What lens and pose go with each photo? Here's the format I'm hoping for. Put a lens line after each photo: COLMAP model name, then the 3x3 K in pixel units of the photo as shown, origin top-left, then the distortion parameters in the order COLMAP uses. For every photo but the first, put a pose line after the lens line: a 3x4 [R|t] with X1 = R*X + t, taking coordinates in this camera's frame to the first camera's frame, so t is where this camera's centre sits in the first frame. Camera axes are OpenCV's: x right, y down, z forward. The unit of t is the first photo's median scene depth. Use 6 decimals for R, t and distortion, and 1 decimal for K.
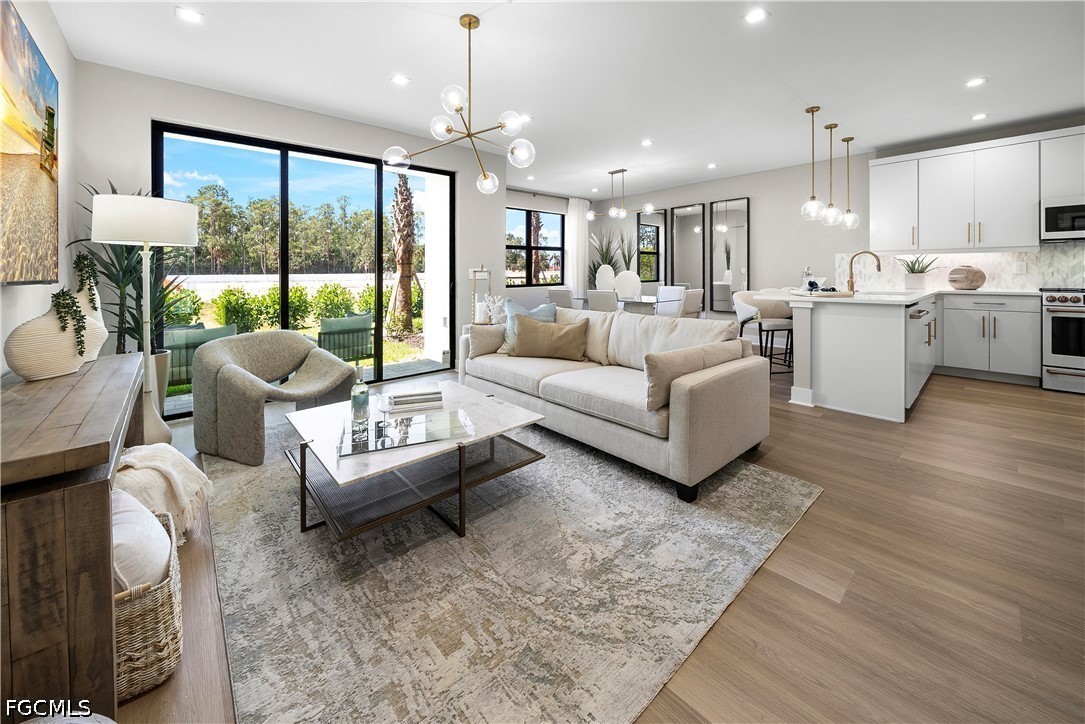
lens RADIAL K [[453.5, 0, 498.5], [0, 453.5, 275.4], [0, 0, 1]] dist [-0.001442, -0.000420]
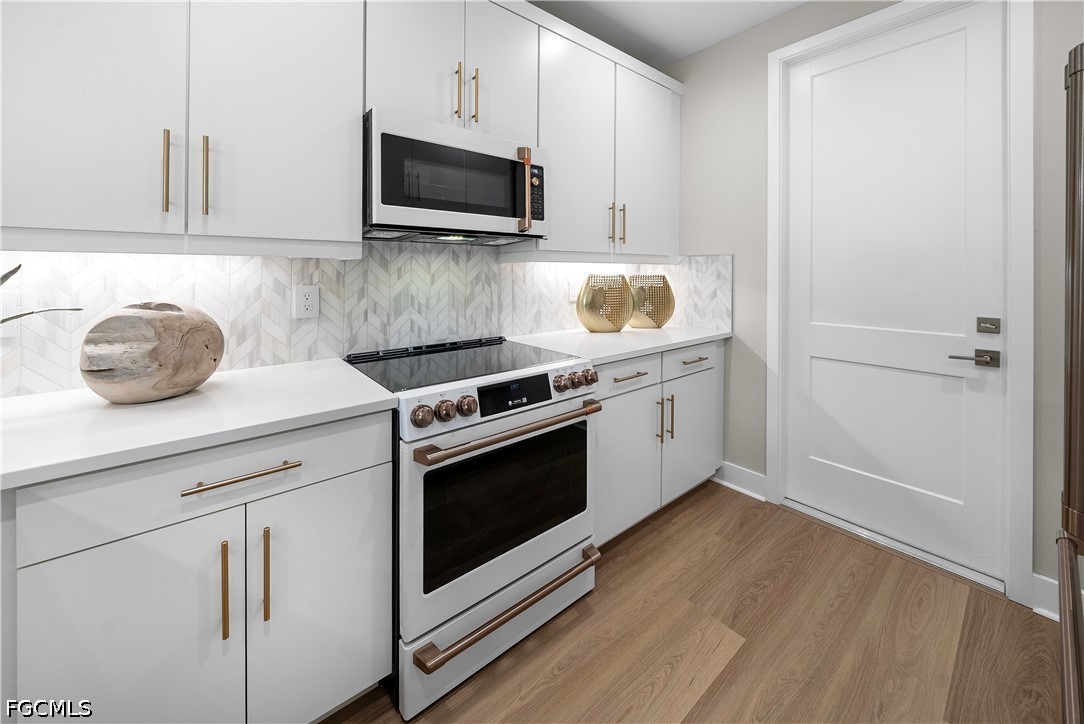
lens RADIAL K [[361.1, 0, 519.6], [0, 361.1, 270.8], [0, 0, 1]] dist [-0.001630, -0.000096]
pose [[0.013458, 0.003673, 0.999903, 0.900317], [-0.000155, 0.999993, -0.003671, -0.042247], [-0.999909, -0.000106, 0.013459, 0.856345]]
